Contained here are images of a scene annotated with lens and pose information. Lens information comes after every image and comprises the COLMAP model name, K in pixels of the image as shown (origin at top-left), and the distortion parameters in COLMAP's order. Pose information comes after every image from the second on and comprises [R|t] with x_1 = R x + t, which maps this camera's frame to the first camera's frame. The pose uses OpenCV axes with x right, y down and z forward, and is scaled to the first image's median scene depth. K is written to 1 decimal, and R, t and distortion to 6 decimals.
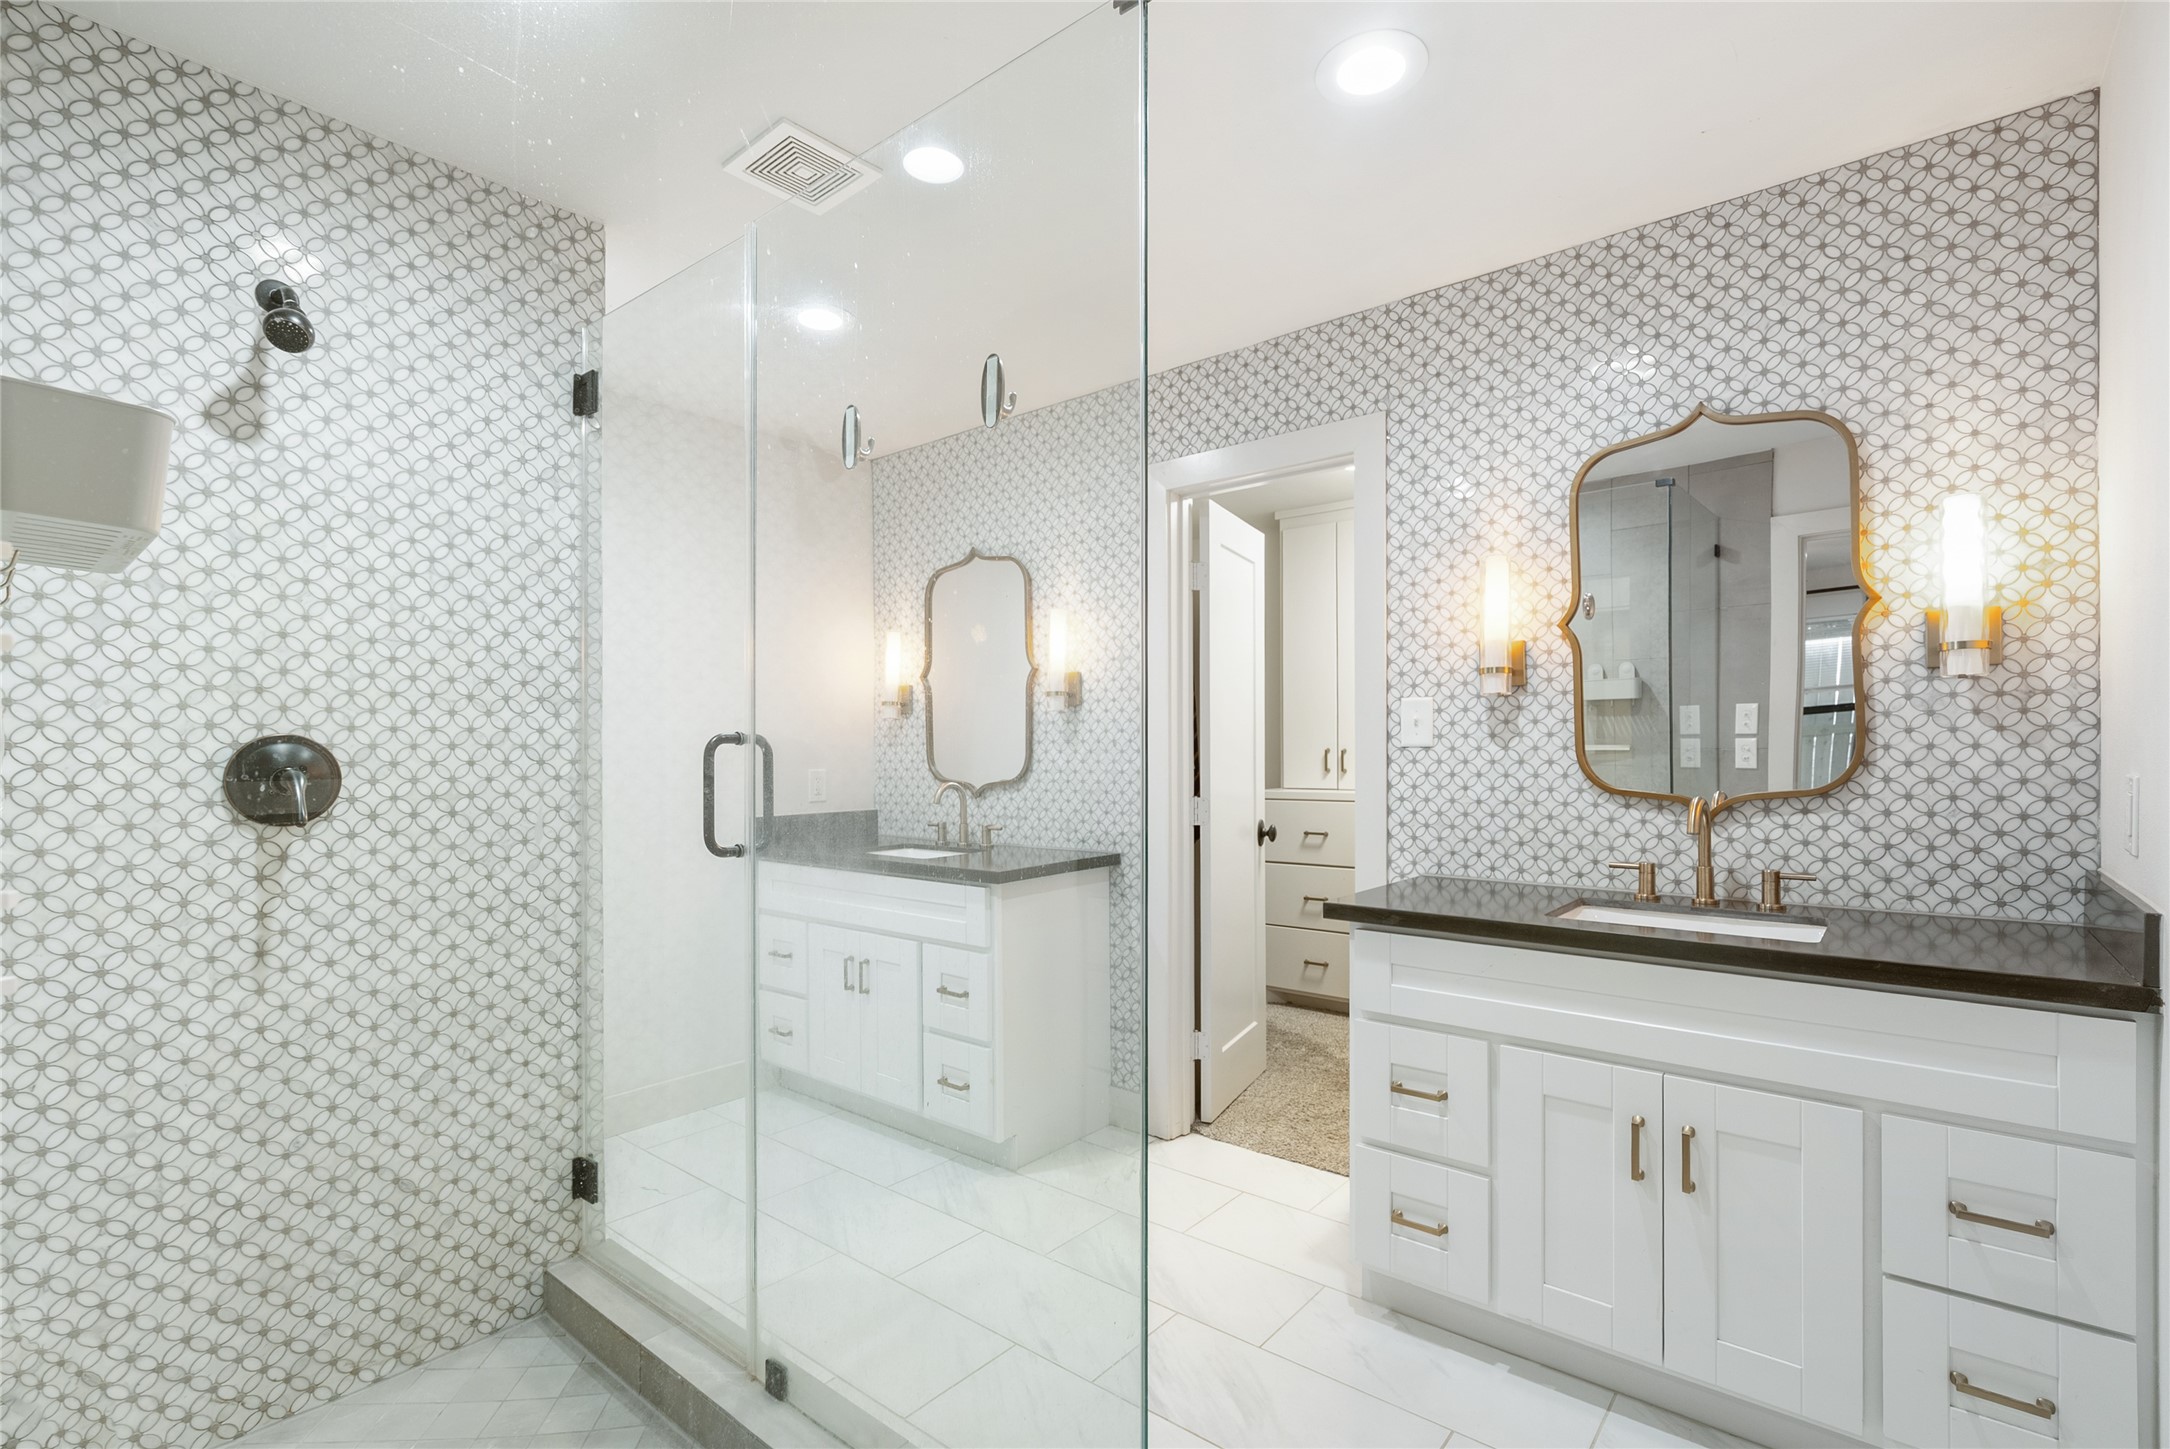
lens RADIAL K [[991.1, 0, 1094.8], [0, 991.1, 729.6], [0, 0, 1]] dist [-0.019597, 0.000201]
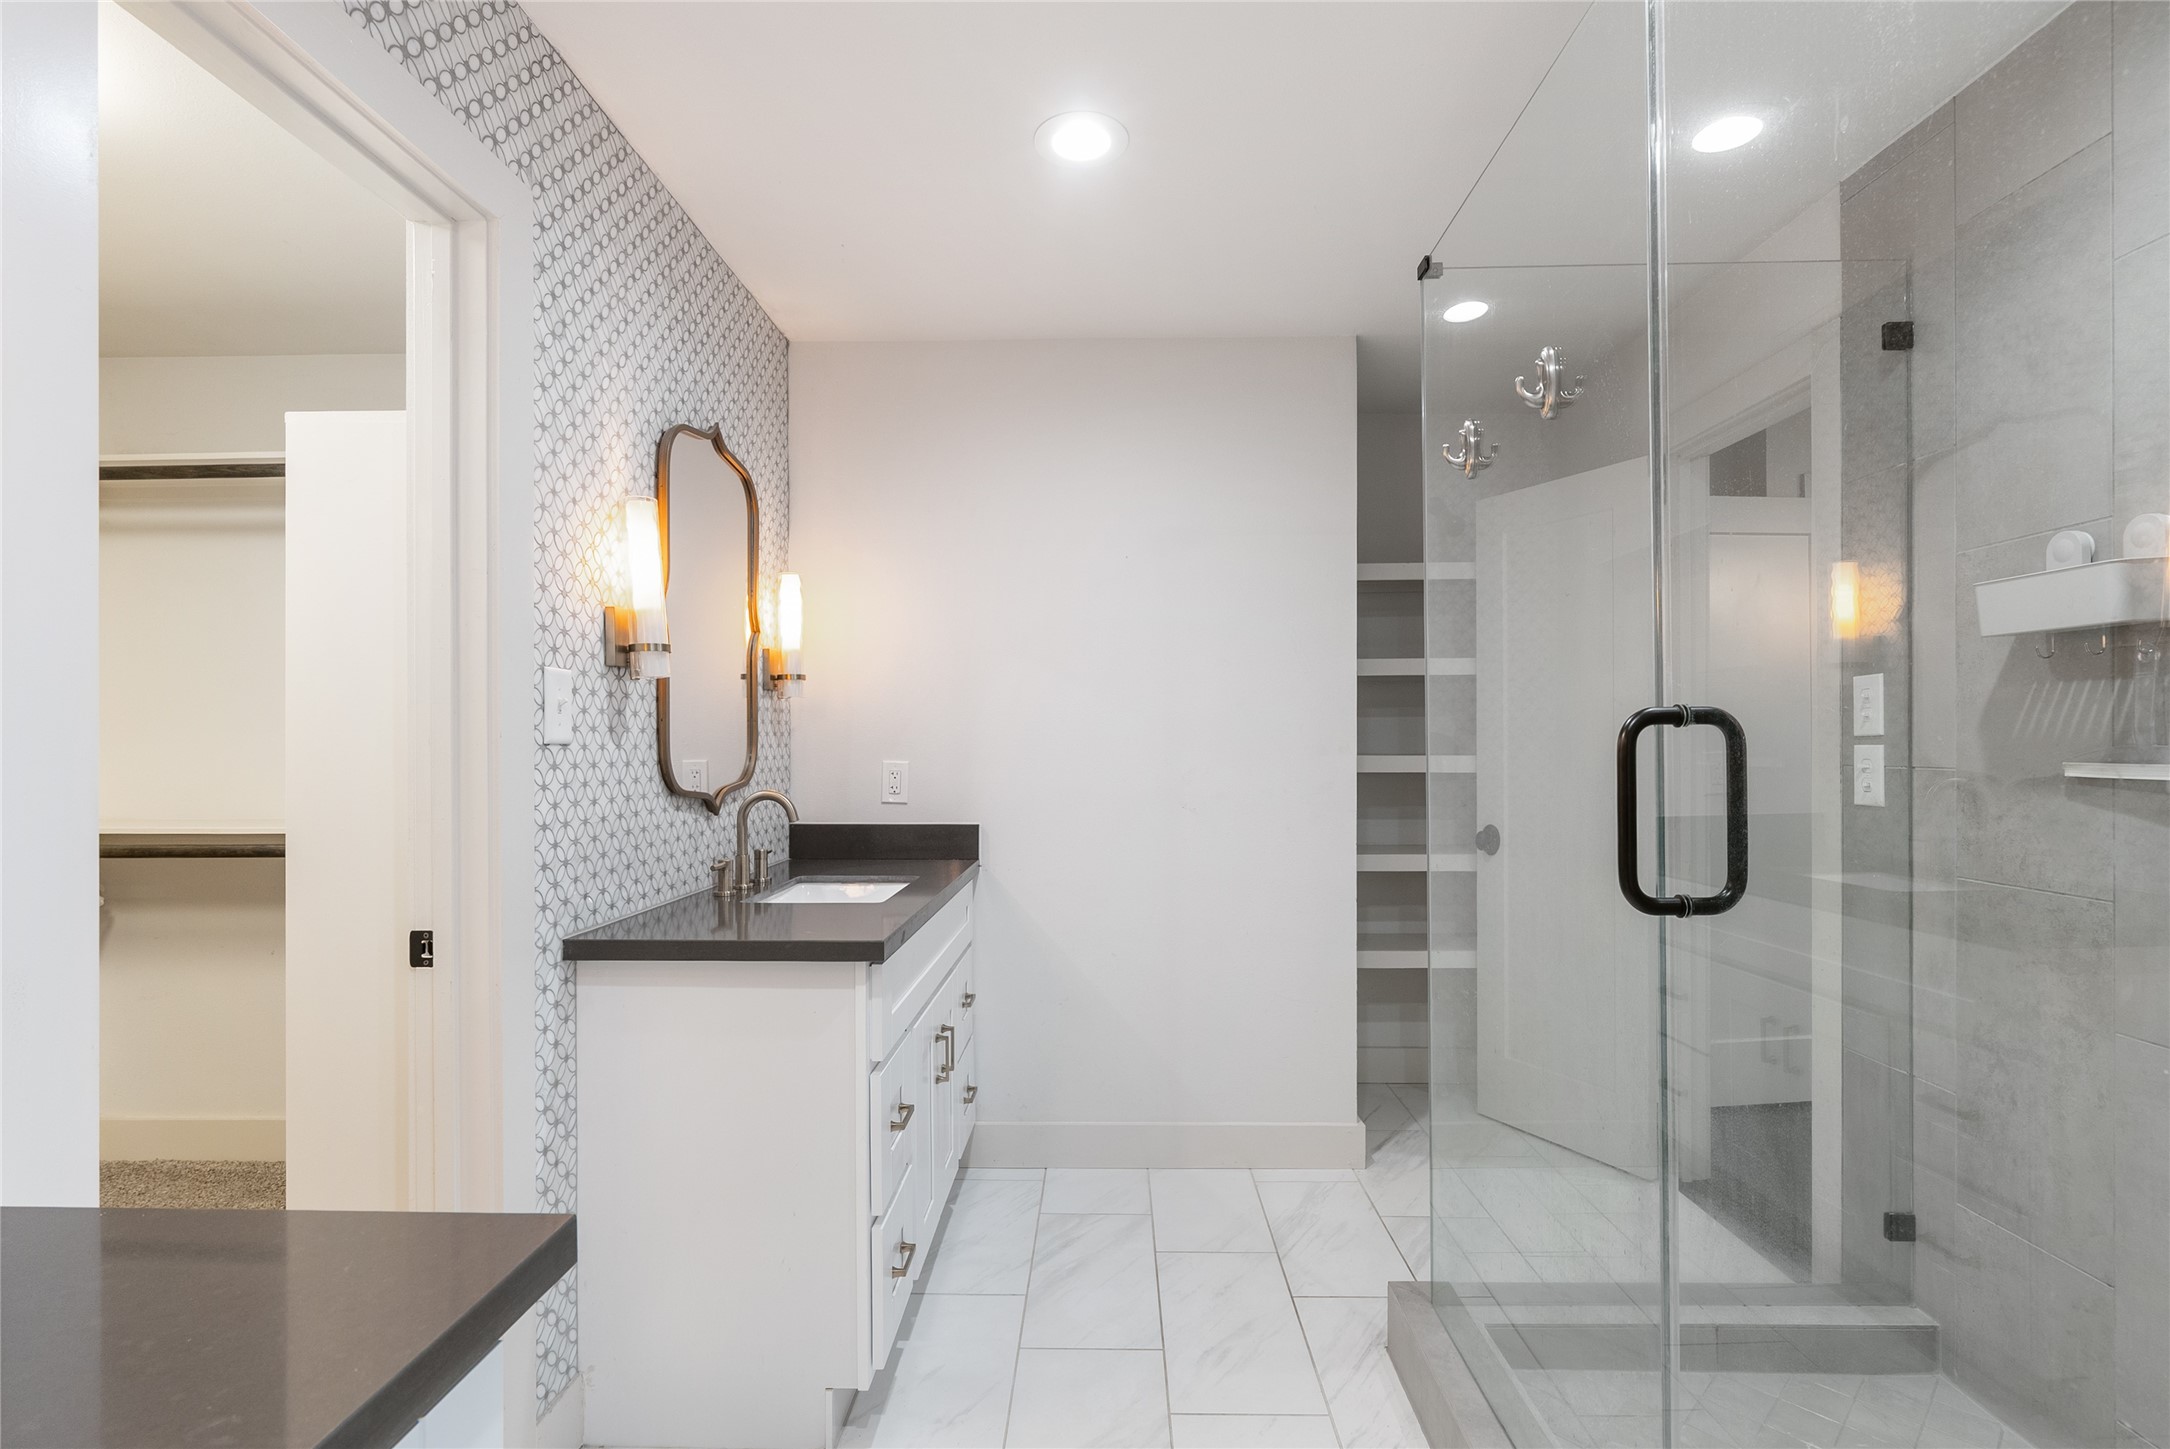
lens RADIAL K [[1030.7, 0, 1082.2], [0, 1030.7, 738.3], [0, 0, 1]] dist [-0.000930, 0.001148]
pose [[-0.618410, 0.015161, 0.785710, -0.424764], [-0.004102, 0.999738, -0.022519, 0.027776], [-0.785845, -0.017149, -0.618185, 1.163729]]
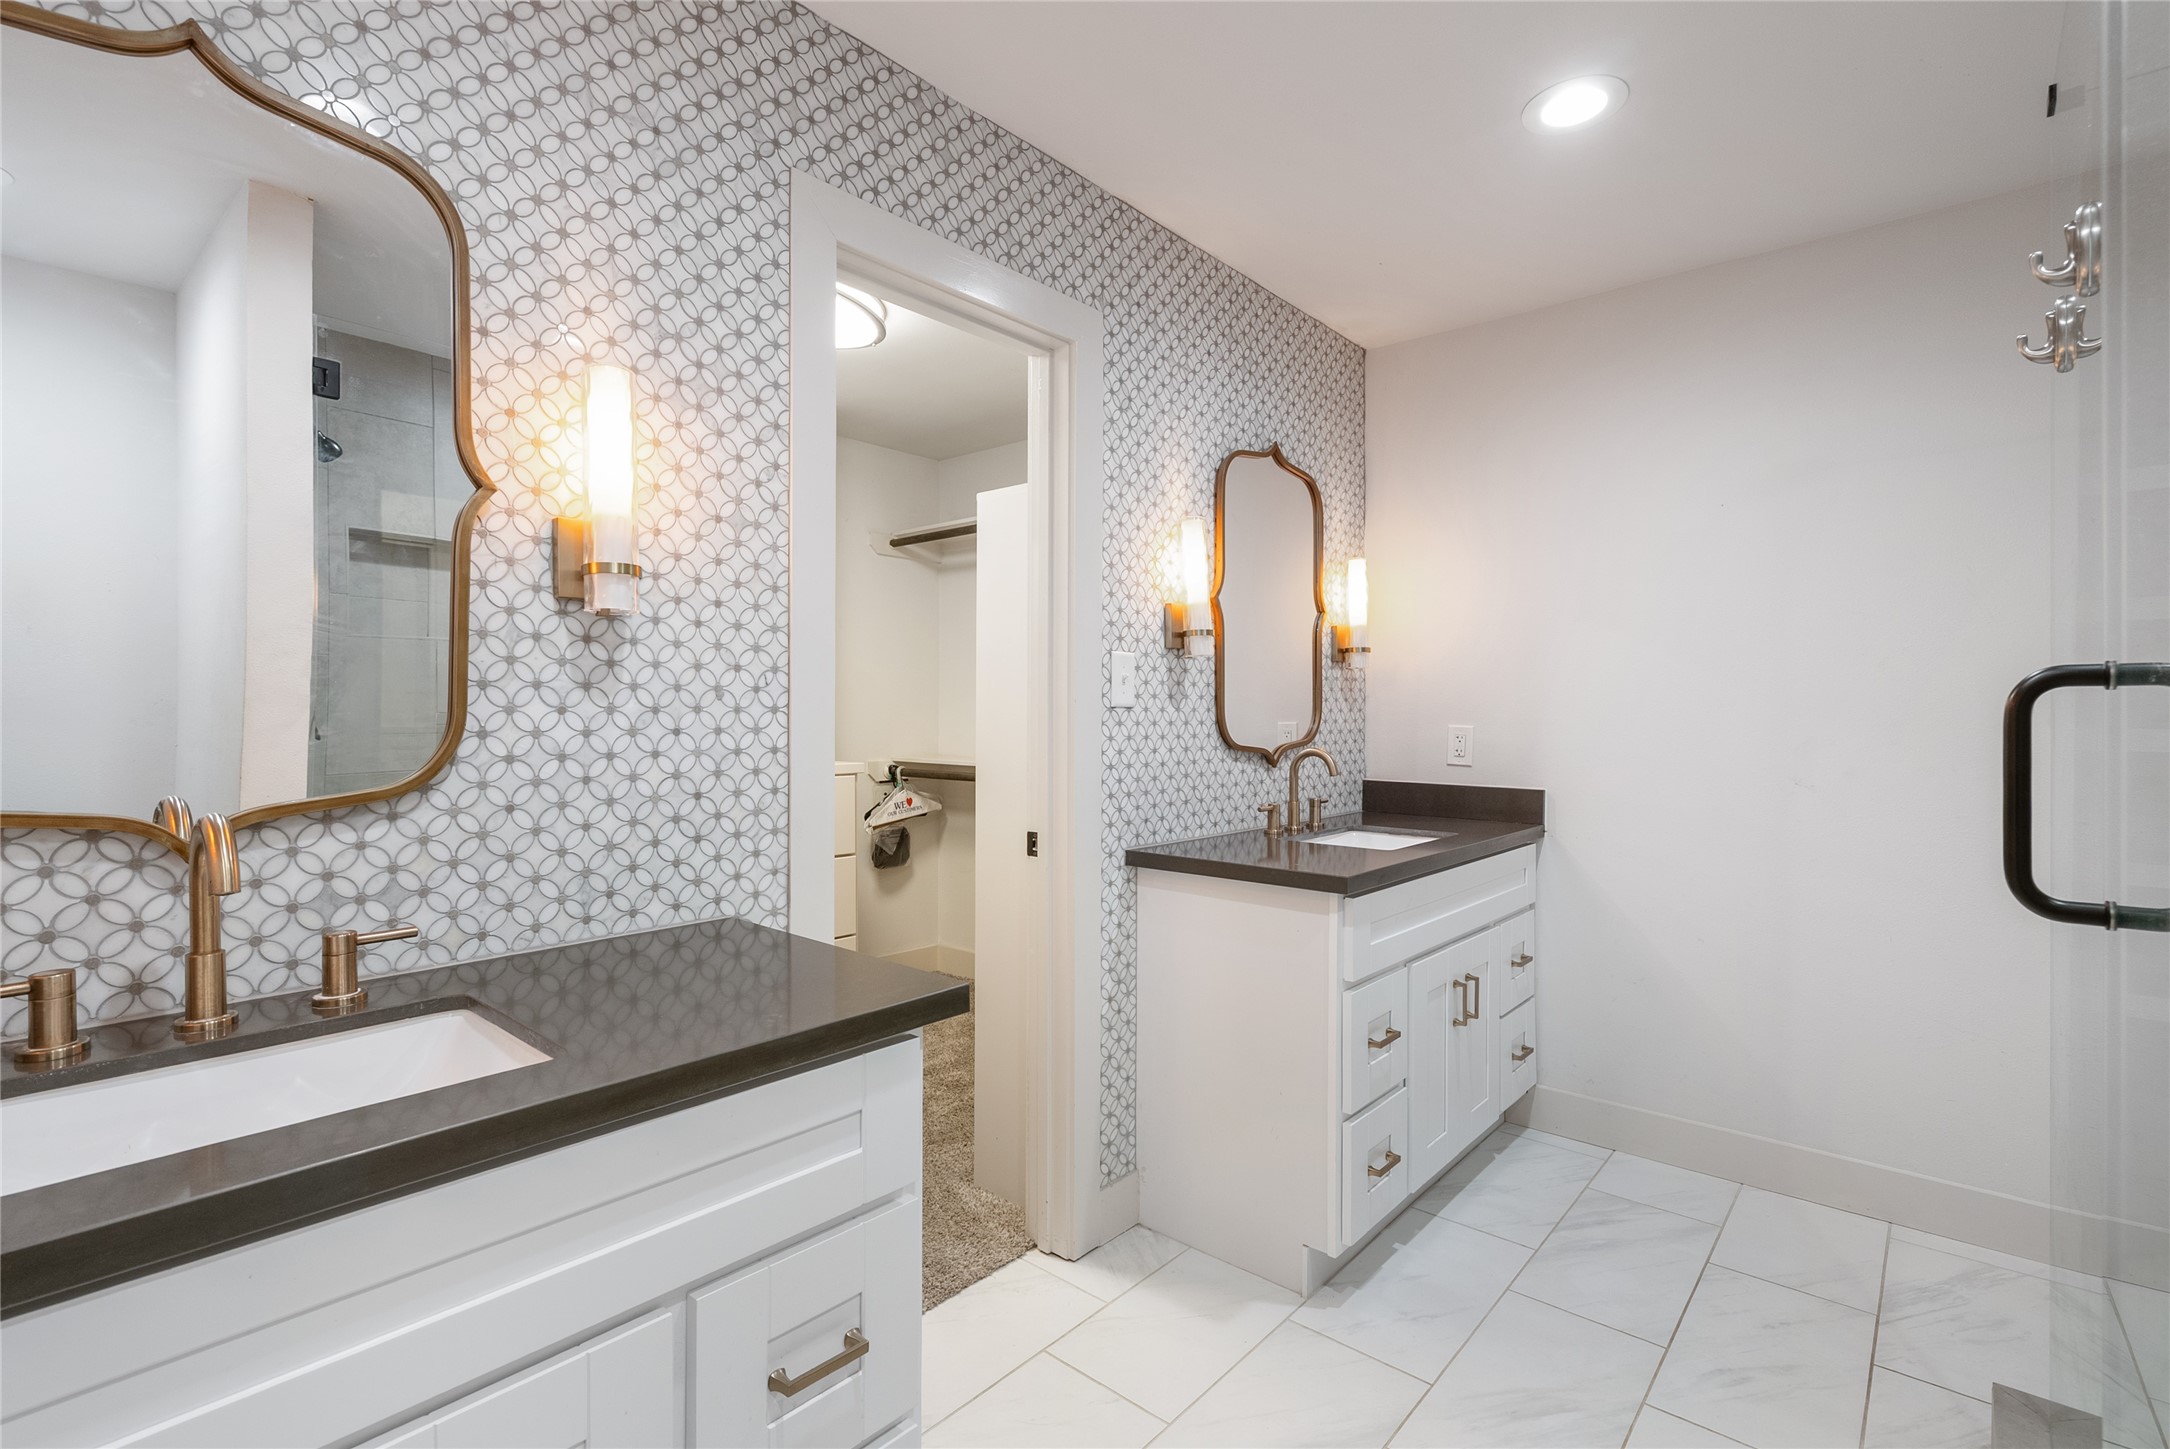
lens RADIAL K [[1002.8, 0, 1083.5], [0, 1002.8, 707.8], [0, 0, 1]] dist [-0.012068, 0.011561]
pose [[0.023053, 0.011610, 0.999667, -0.586874], [-0.019830, 0.999741, -0.011154, 0.029046], [-0.999538, -0.019566, 0.023277, 1.028192]]
